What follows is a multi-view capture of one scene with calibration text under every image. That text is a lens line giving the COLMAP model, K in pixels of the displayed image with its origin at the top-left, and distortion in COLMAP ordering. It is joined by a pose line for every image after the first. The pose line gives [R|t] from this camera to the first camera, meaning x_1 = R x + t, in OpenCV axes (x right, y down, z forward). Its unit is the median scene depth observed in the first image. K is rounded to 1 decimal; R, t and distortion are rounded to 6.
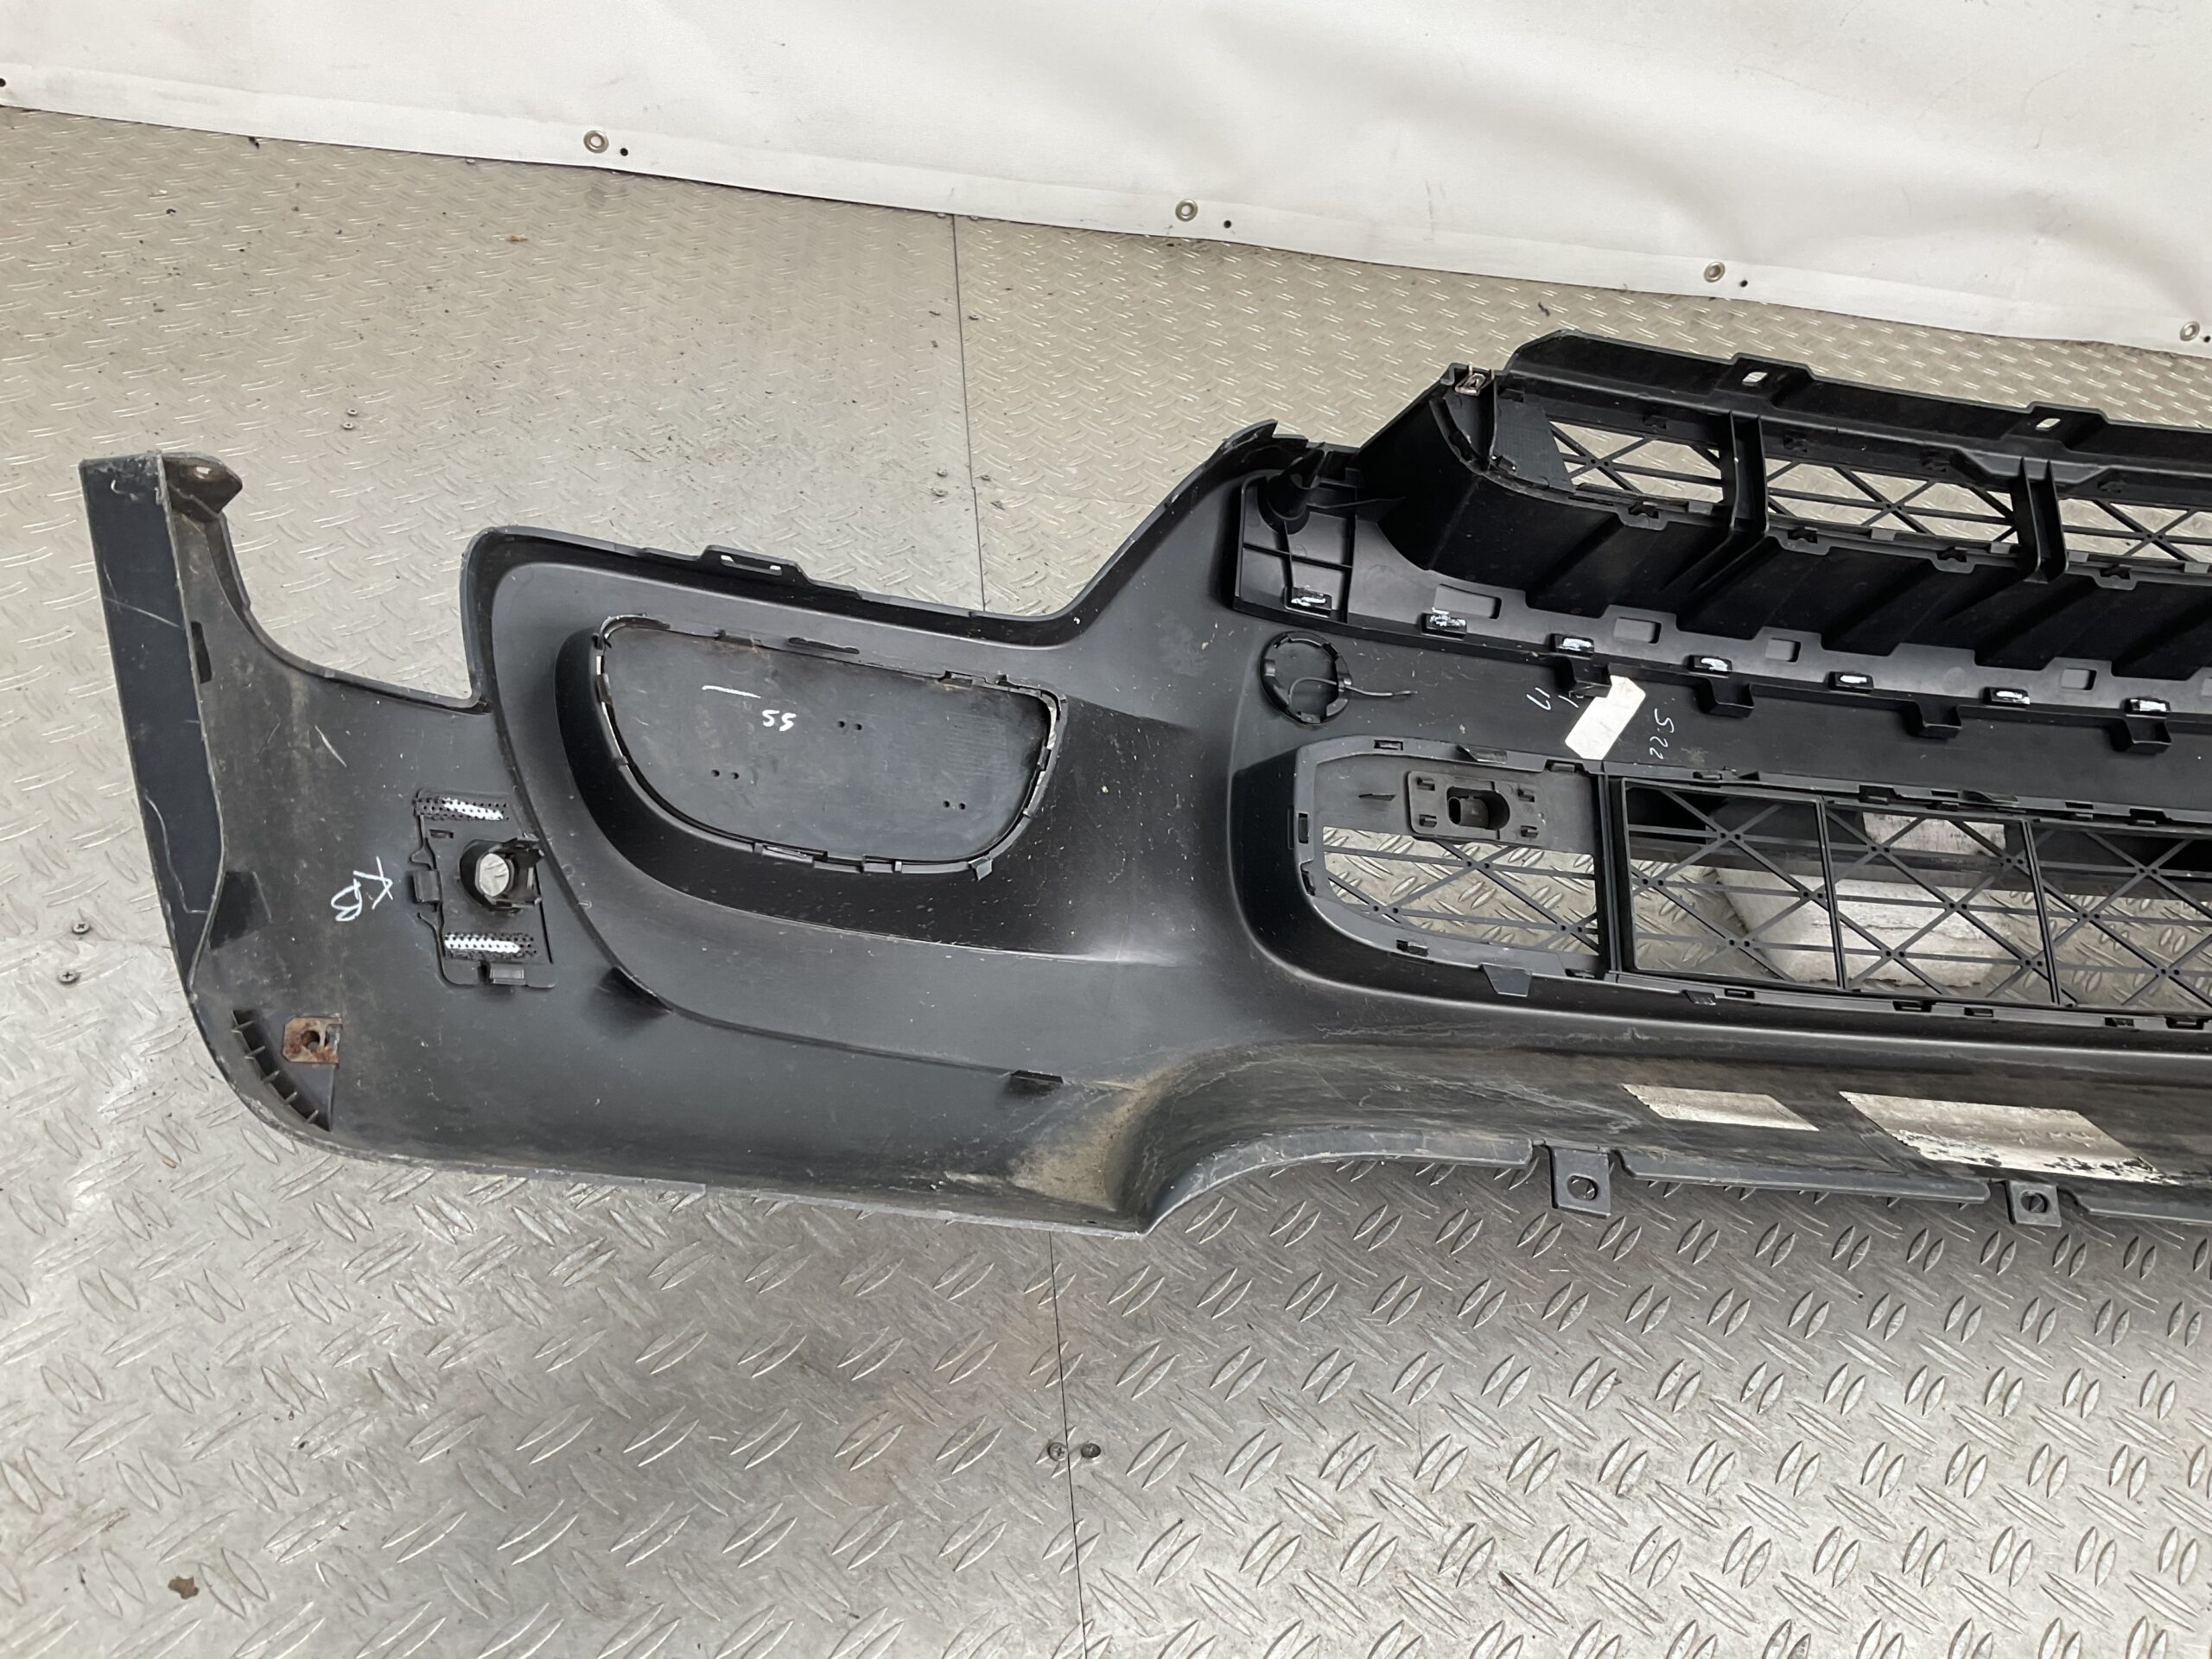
lens RADIAL K [[1842.7, 0, 1104.1], [0, 1842.7, 815.1], [0, 0, 1]] dist [0.126480, -0.264293]
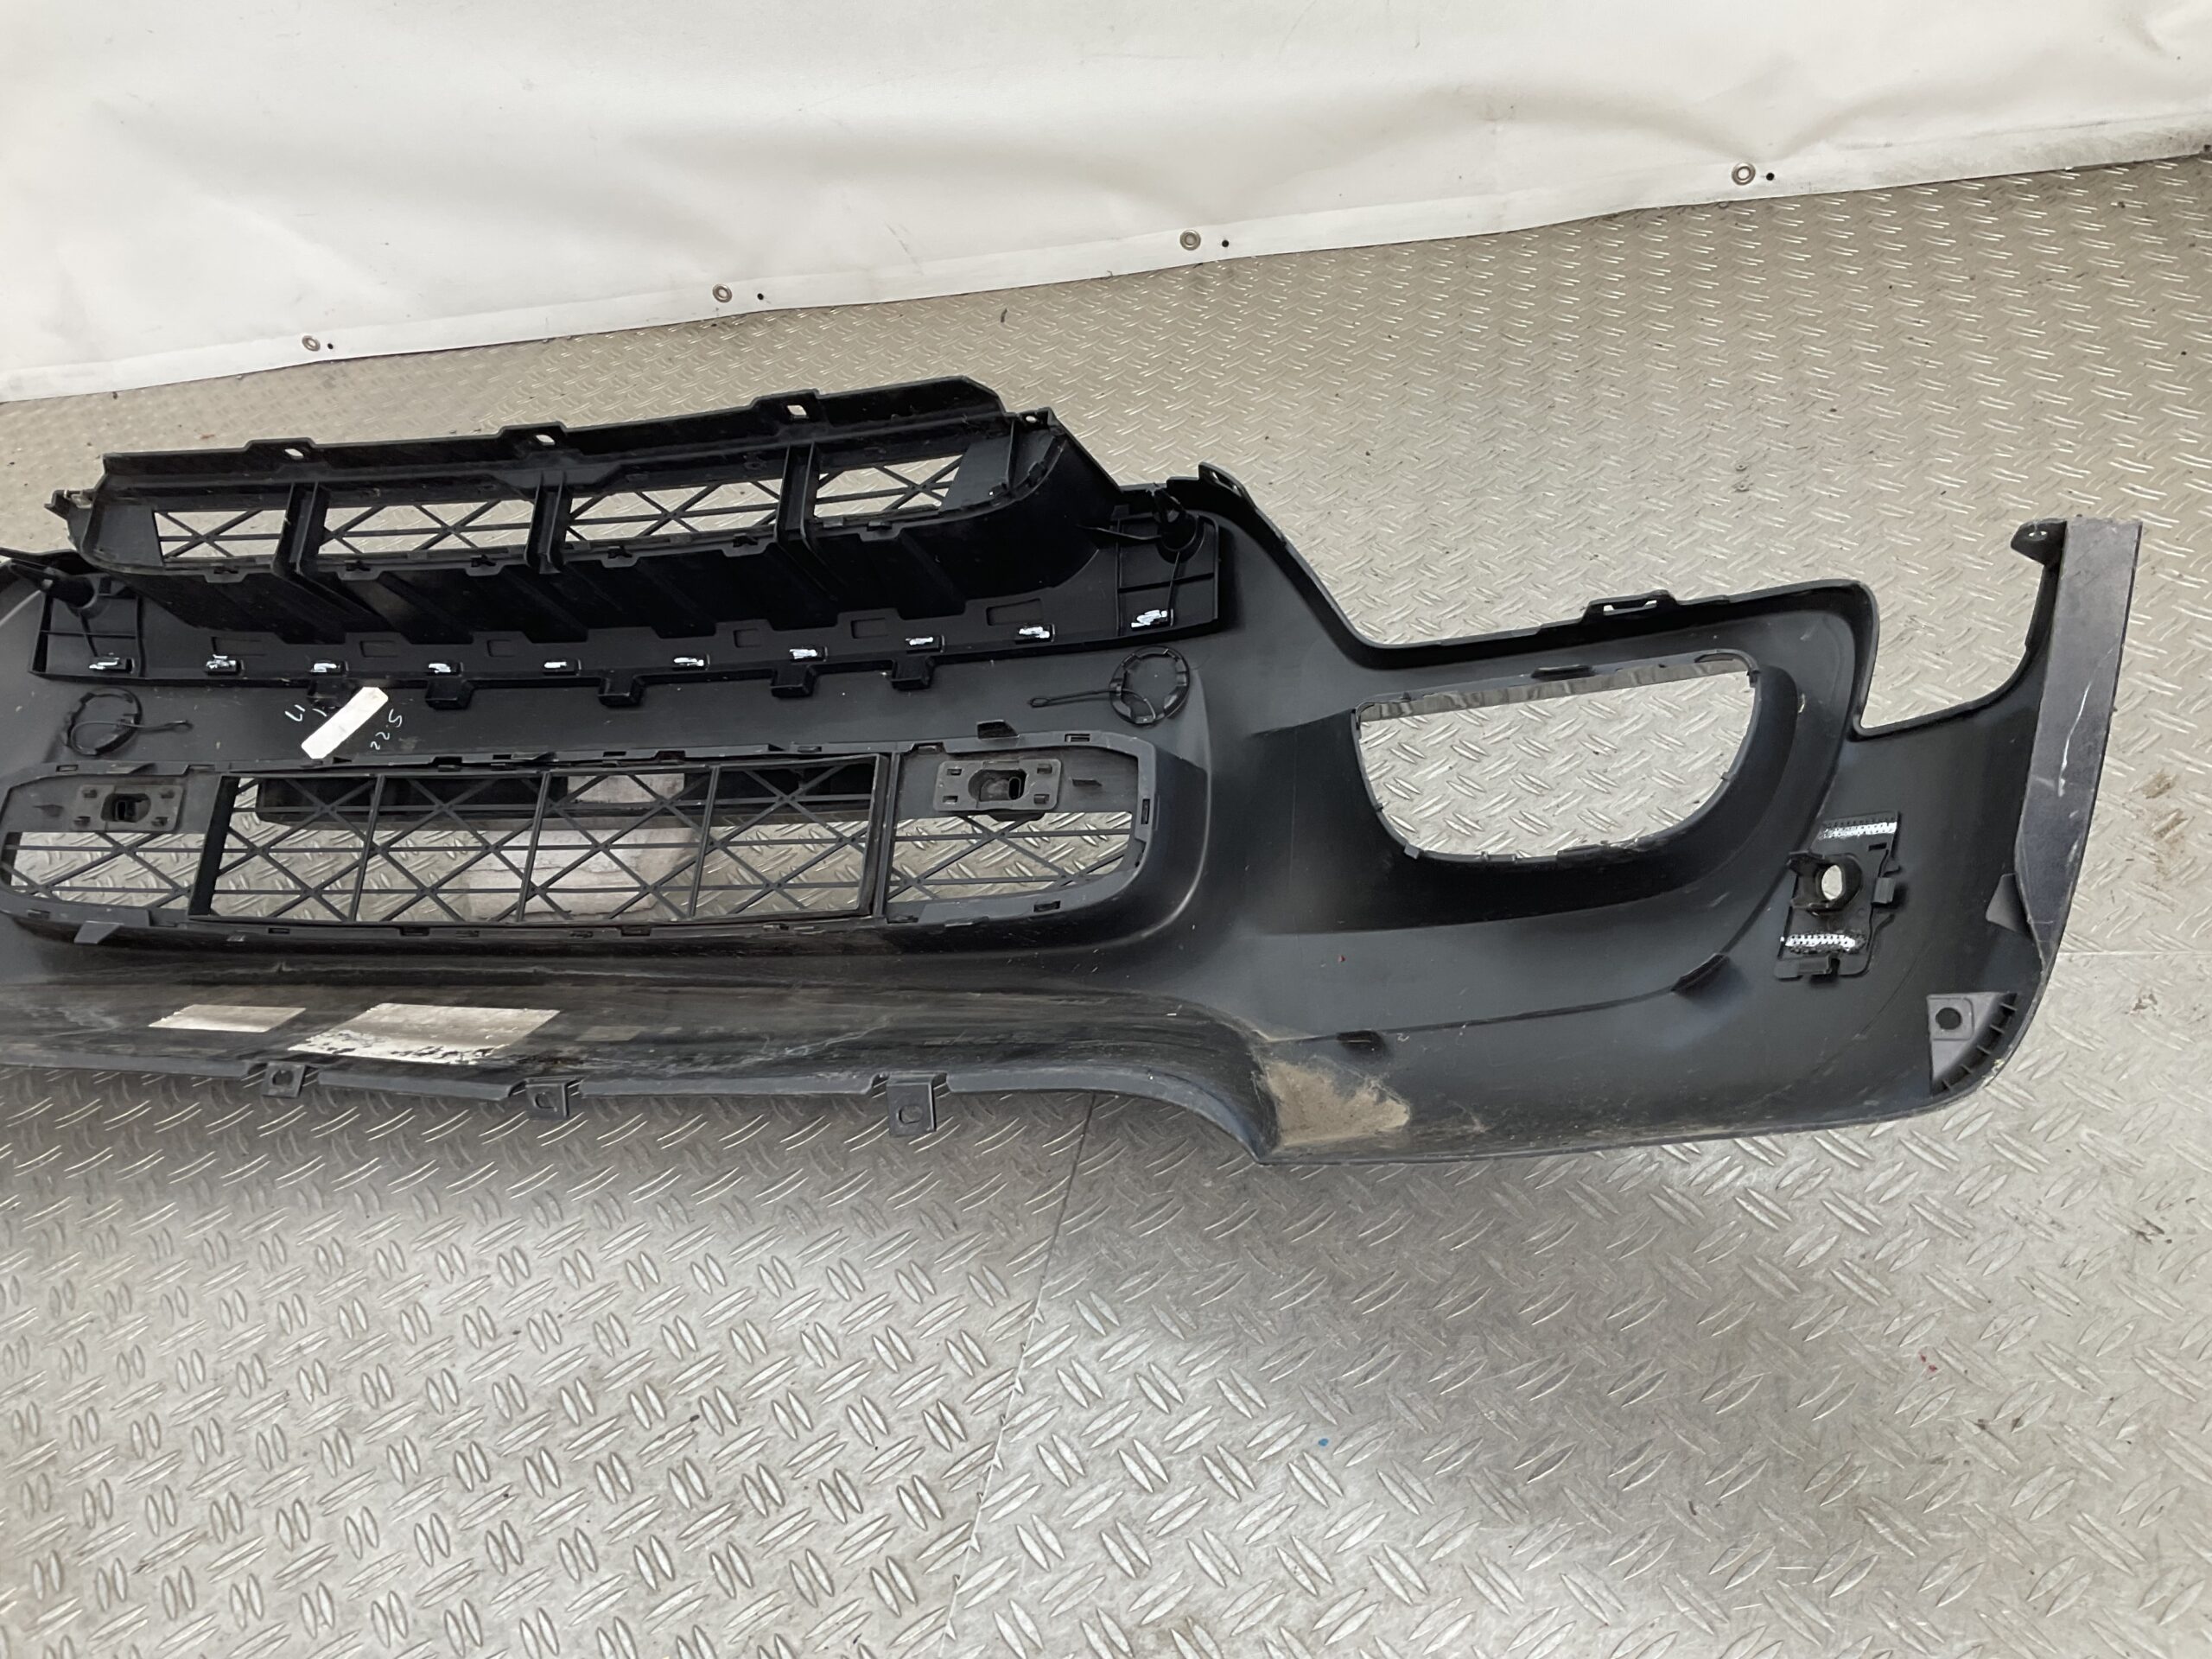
lens RADIAL K [[1948.1, 0, 1106.0], [0, 1948.1, 829.5], [0, 0, 1]] dist [0.129632, -0.347133]
pose [[0.894873, -0.091463, -0.436848, 1.267309], [0.087107, 0.995746, -0.030043, 0.101899], [0.437737, -0.011168, 0.899034, 0.019475]]
